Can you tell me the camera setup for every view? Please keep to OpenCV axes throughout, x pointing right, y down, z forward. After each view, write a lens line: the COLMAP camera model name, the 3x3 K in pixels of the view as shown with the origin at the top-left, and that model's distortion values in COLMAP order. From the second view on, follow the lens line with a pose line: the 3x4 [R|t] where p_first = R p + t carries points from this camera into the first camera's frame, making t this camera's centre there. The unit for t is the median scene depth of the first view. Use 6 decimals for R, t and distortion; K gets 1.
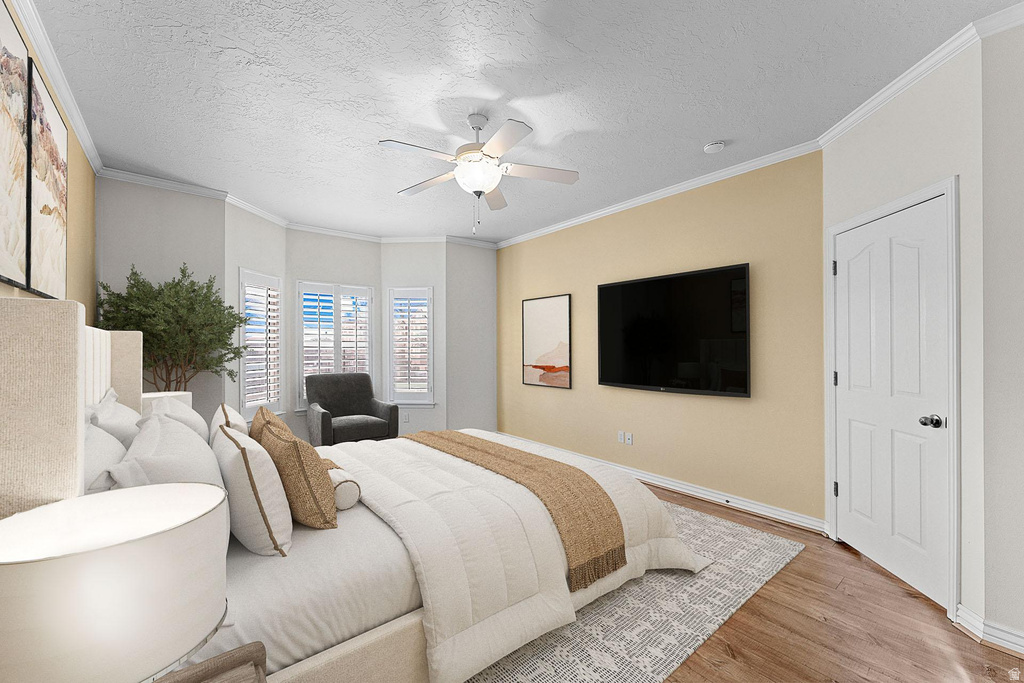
lens RADIAL K [[413.5, 0, 505.8], [0, 413.5, 345.3], [0, 0, 1]] dist [-0.001164, -0.000787]
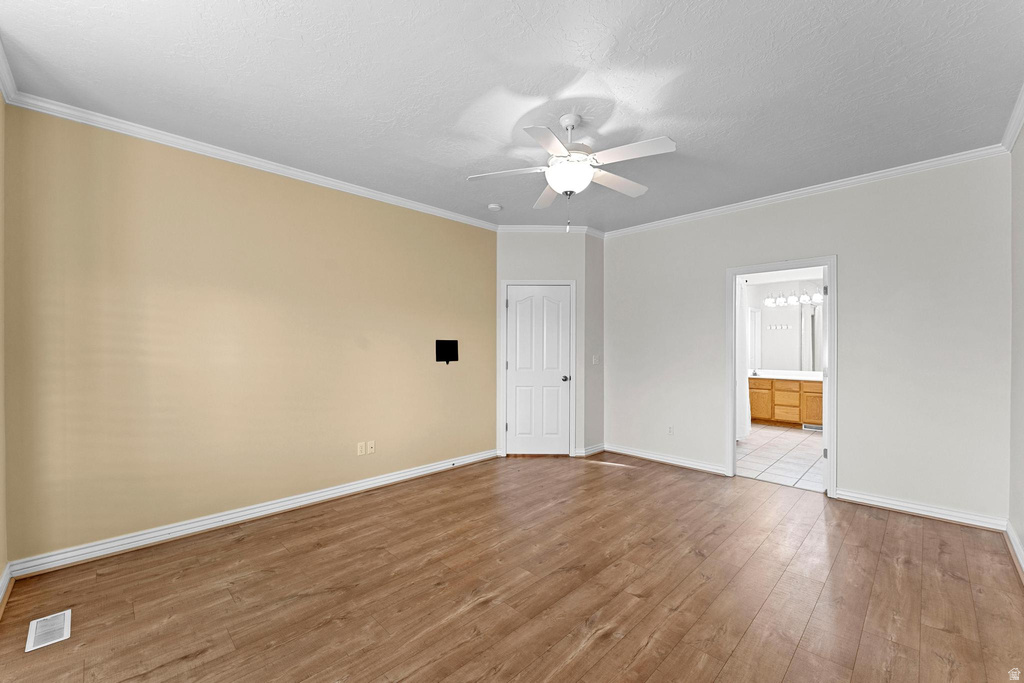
lens RADIAL K [[413.5, 0, 506.7], [0, 413.5, 346.4], [0, 0, 1]] dist [-0.001164, -0.000787]
pose [[-0.114484, -0.001308, 0.993424, -0.936844], [-0.006469, 0.999979, 0.000571, -0.004504], [-0.993404, -0.006361, -0.114490, 1.147675]]
